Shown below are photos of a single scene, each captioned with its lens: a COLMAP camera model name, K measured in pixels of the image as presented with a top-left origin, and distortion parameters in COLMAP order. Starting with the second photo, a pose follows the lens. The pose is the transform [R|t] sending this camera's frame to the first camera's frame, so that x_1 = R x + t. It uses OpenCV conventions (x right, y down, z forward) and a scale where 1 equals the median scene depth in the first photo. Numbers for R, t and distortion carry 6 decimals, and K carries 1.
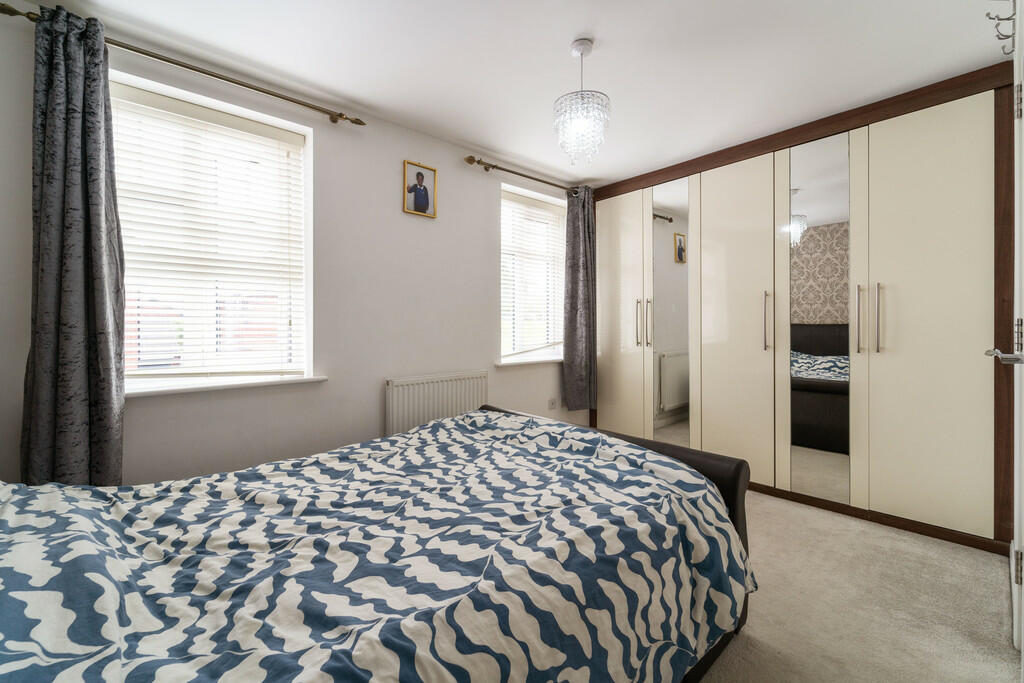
lens RADIAL K [[421.4, 0, 513.2], [0, 421.4, 325.7], [0, 0, 1]] dist [-0.000107, -0.000116]
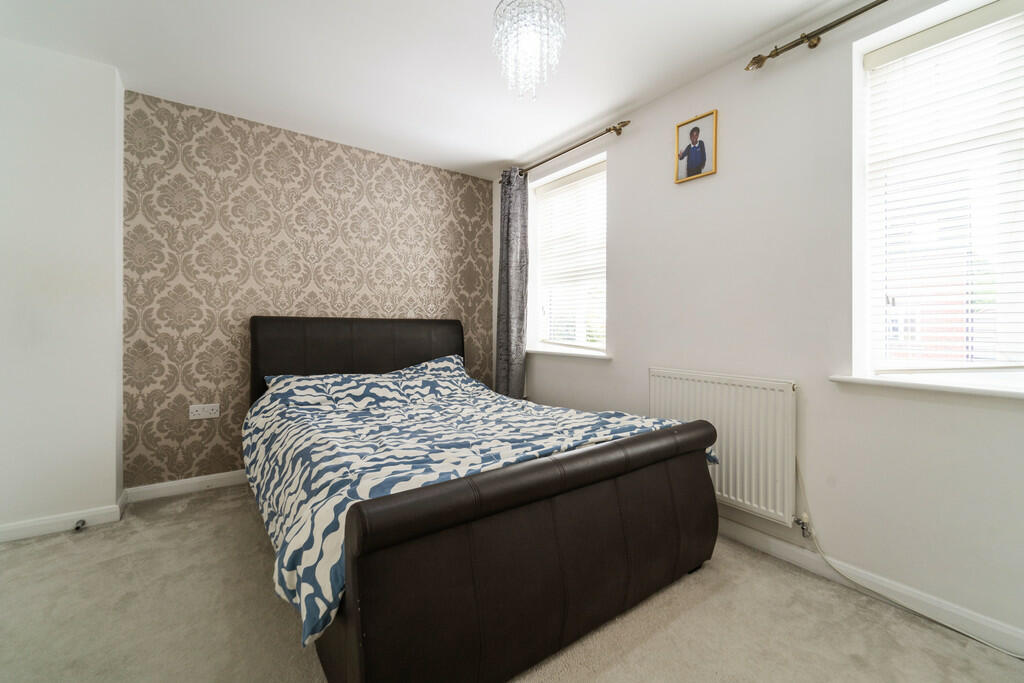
lens RADIAL K [[421.4, 0, 513.2], [0, 421.4, 325.7], [0, 0, 1]] dist [-0.000107, -0.000116]
pose [[-0.101774, 0.009801, -0.994759, 0.655687], [0.001466, 0.999952, 0.009702, 0.019084], [0.994806, -0.000471, -0.101784, 0.737871]]
